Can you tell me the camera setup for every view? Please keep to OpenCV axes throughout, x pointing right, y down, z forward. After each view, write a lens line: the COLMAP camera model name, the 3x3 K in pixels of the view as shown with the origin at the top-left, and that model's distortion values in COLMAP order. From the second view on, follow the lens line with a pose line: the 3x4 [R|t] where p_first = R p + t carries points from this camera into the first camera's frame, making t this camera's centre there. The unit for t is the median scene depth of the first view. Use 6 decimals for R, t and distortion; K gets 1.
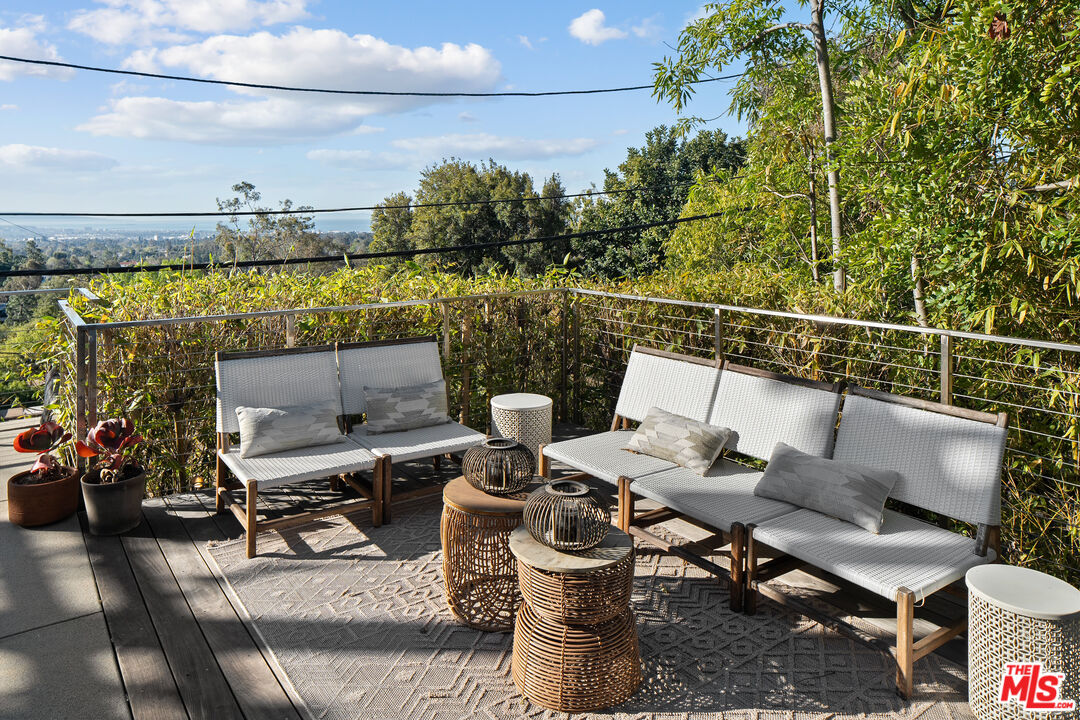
lens RADIAL K [[758.0, 0, 541.1], [0, 758.0, 225.1], [0, 0, 1]] dist [-0.007030, 0.001213]
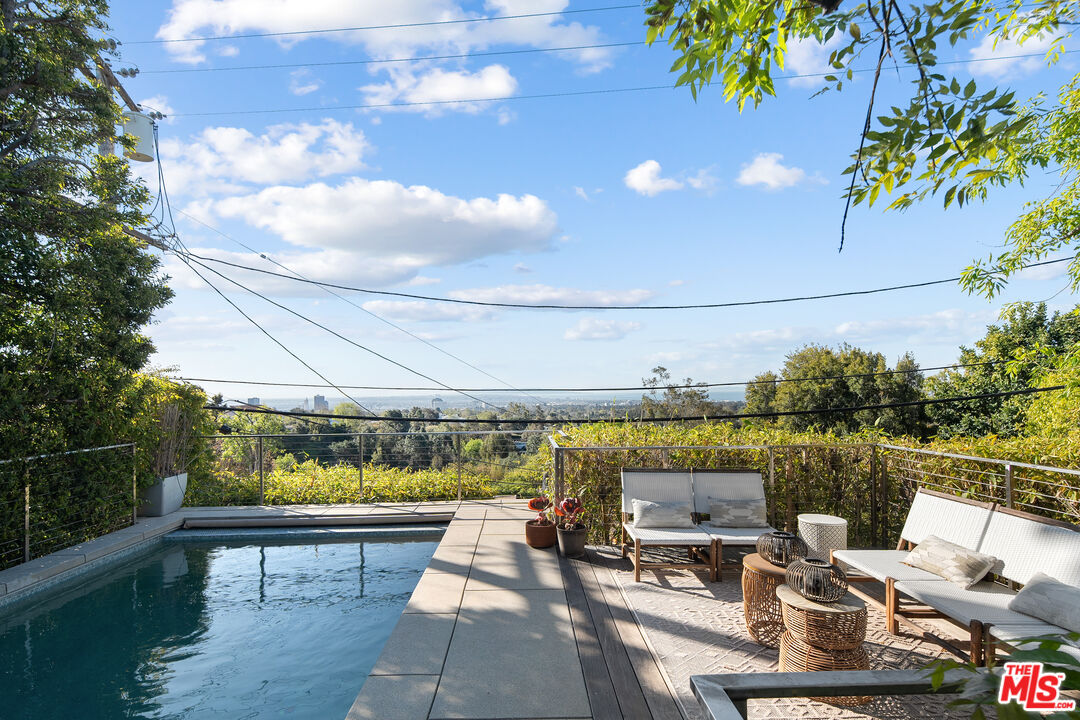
lens RADIAL K [[824.9, 0, 540.0], [0, 824.9, 360.0], [0, 0, 1]] dist [0.003345, 0.000923]
pose [[0.823844, -0.026490, -0.566197, 0.419439], [0.000776, 0.998959, -0.045607, 0.003962], [0.566816, 0.037134, 0.823007, -0.579631]]
